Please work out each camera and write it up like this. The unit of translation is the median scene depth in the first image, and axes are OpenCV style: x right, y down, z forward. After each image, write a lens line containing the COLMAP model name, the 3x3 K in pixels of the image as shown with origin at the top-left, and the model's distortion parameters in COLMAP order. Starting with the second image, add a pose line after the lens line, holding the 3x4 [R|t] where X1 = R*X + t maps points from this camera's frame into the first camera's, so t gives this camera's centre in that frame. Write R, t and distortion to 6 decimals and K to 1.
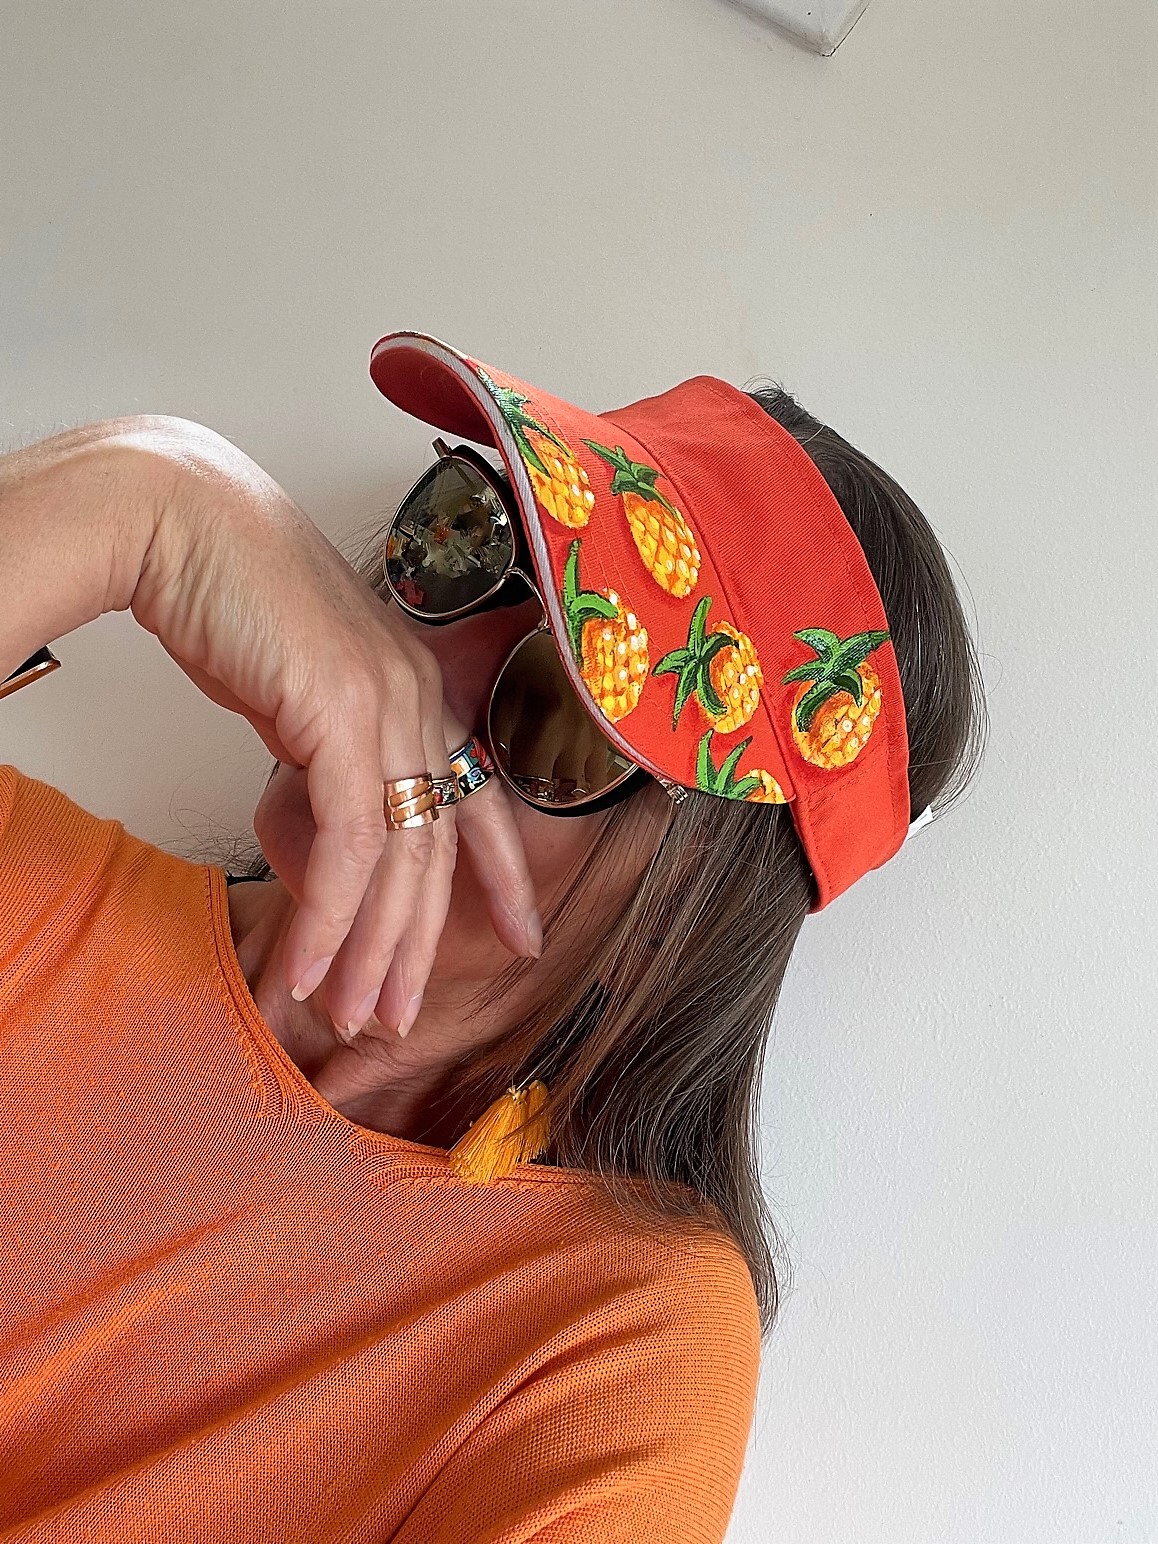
lens RADIAL K [[1496.2, 0, 579.0], [0, 1496.2, 772.0], [0, 0, 1]] dist [0.173760, 0.001747]
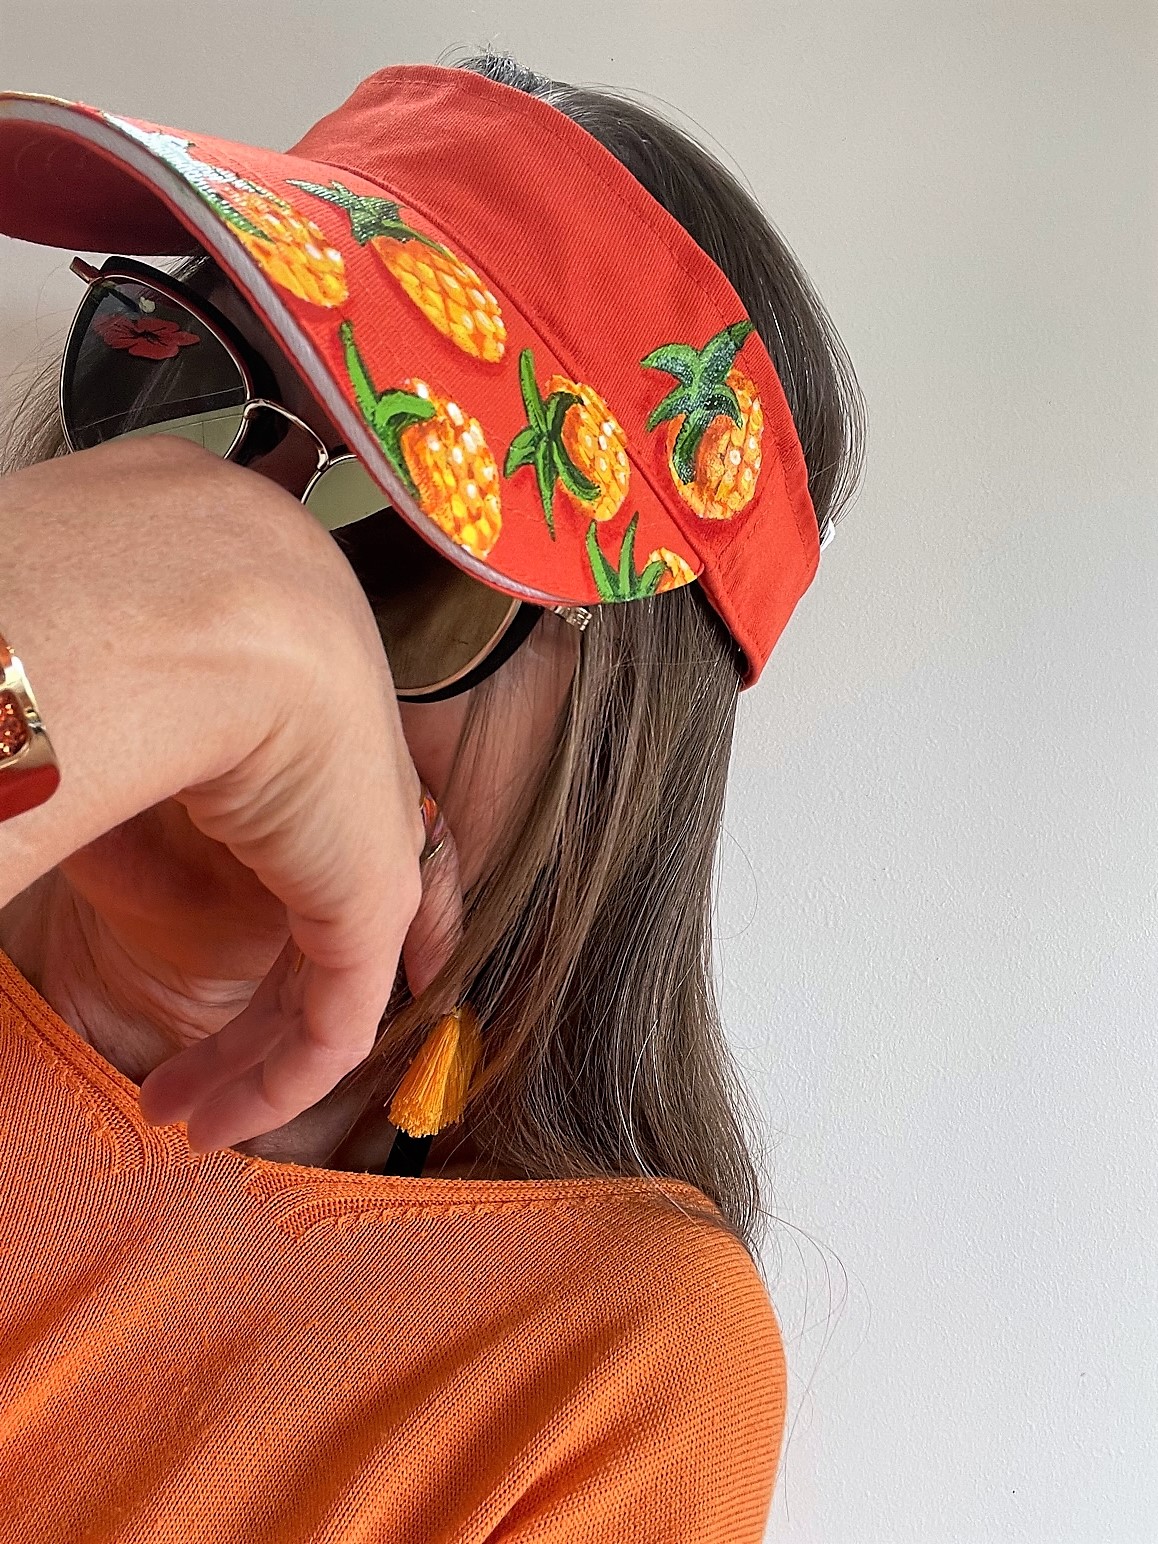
lens RADIAL K [[1496.2, 0, 579.0], [0, 1496.2, 772.0], [0, 0, 1]] dist [0.173760, 0.001747]
pose [[0.929393, -0.353558, 0.105949, -0.042739], [0.335156, 0.928656, 0.158963, -0.033533], [-0.154593, -0.112230, 0.981583, 0.240482]]
